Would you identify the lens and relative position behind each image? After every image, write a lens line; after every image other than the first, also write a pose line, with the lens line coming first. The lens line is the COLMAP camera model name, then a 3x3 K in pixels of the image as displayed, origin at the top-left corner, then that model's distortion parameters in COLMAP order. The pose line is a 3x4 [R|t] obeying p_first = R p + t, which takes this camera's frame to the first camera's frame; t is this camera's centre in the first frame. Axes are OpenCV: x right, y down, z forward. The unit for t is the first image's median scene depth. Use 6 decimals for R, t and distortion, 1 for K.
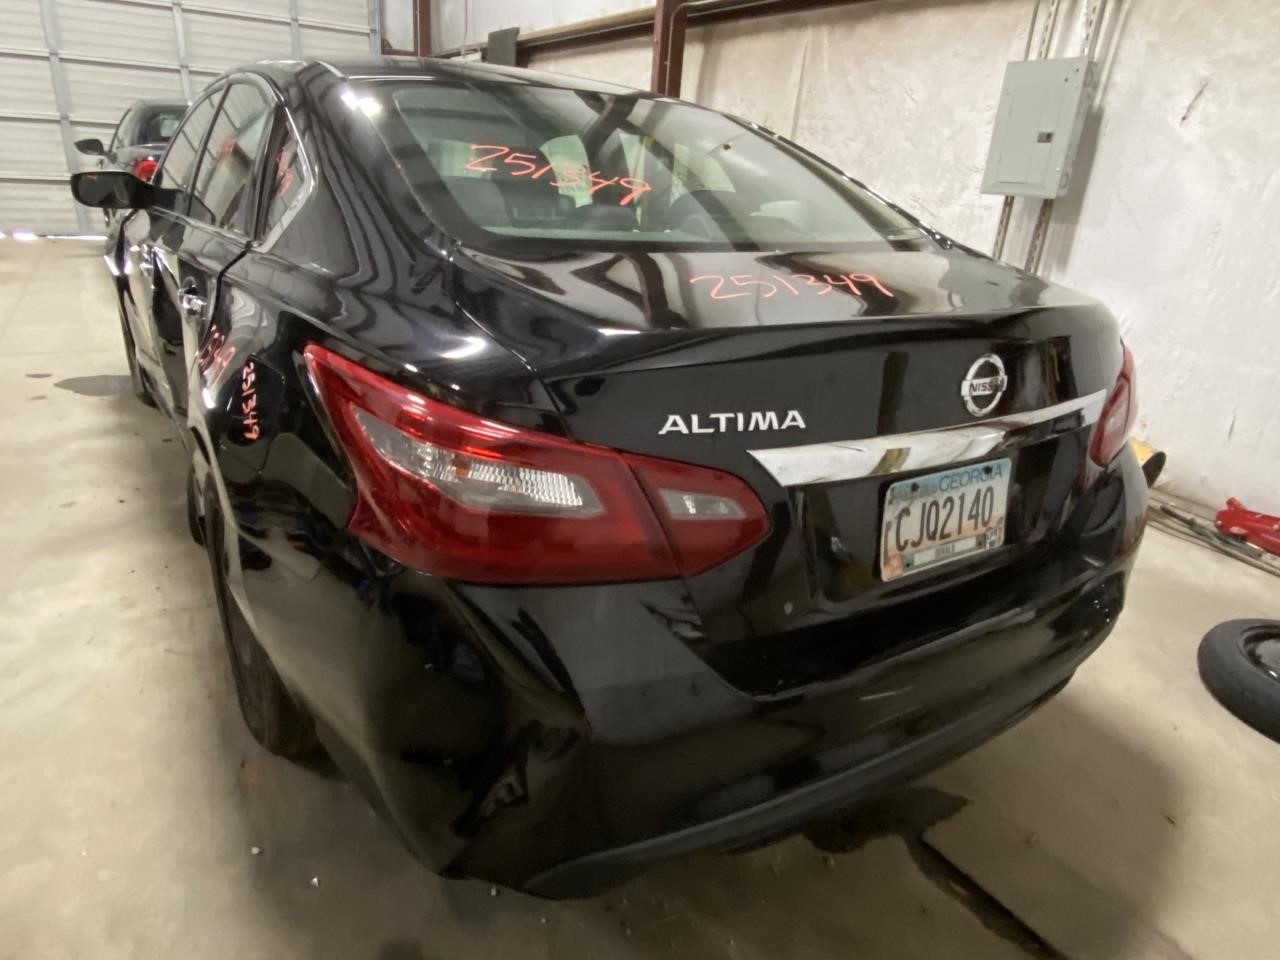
lens RADIAL K [[790.6, 0, 598.1], [0, 790.6, 473.7], [0, 0, 1]] dist [0.018967, -0.015713]
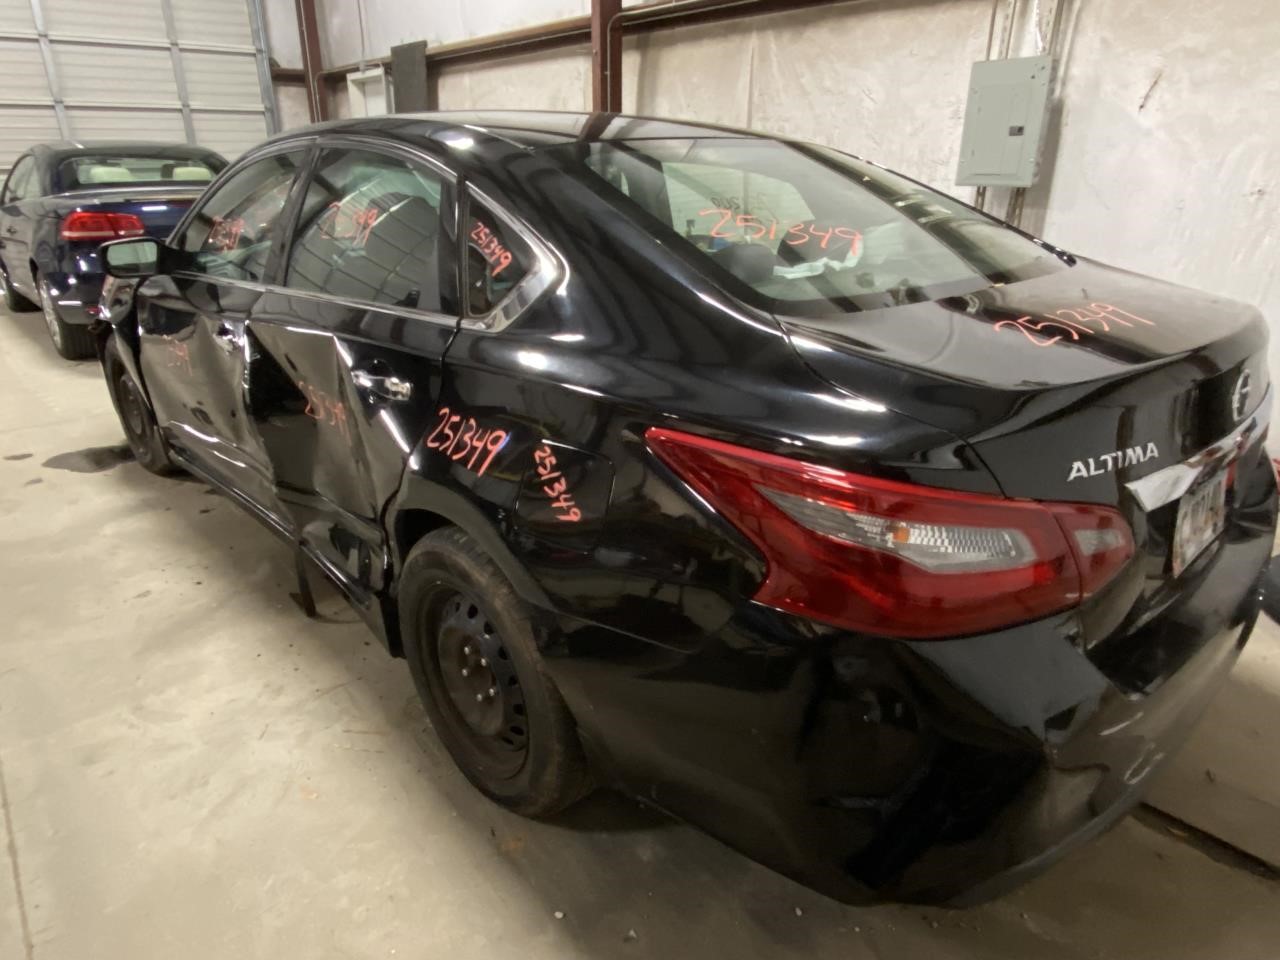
lens RADIAL K [[790.6, 0, 589.8], [0, 790.6, 484.1], [0, 0, 1]] dist [0.018967, -0.015713]
pose [[0.985196, -0.122329, 0.120099, -0.211004], [0.120294, 0.992446, 0.024077, -0.045123], [-0.122137, -0.009274, 0.992470, -0.006307]]
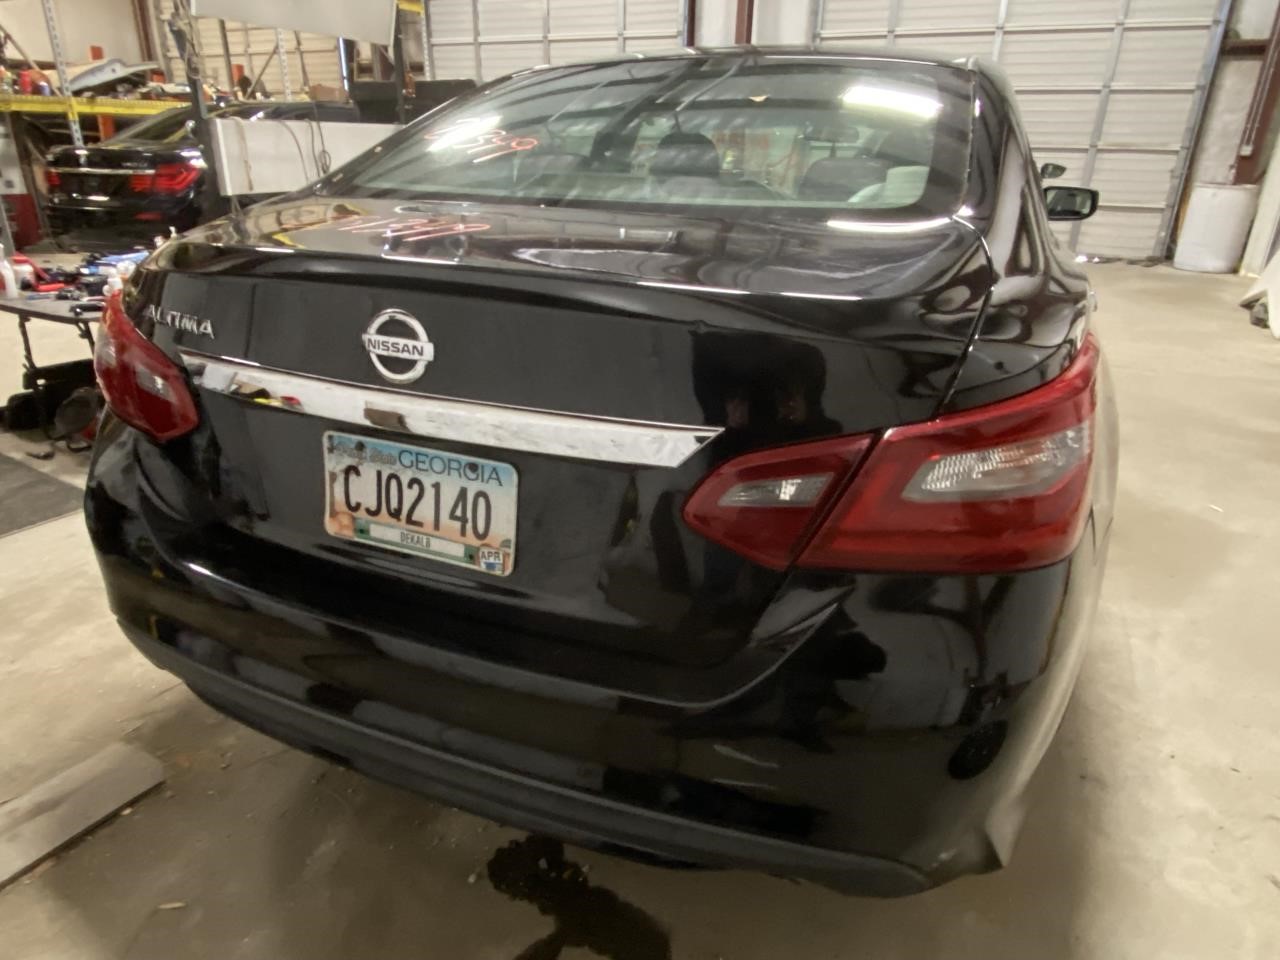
lens RADIAL K [[790.6, 0, 651.1], [0, 790.6, 477.5], [0, 0, 1]] dist [0.018967, -0.015713]
pose [[0.584719, 0.259742, -0.768529, 0.474484], [-0.278620, 0.954029, 0.110453, -0.052267], [0.761888, 0.149544, 0.630209, 0.244792]]
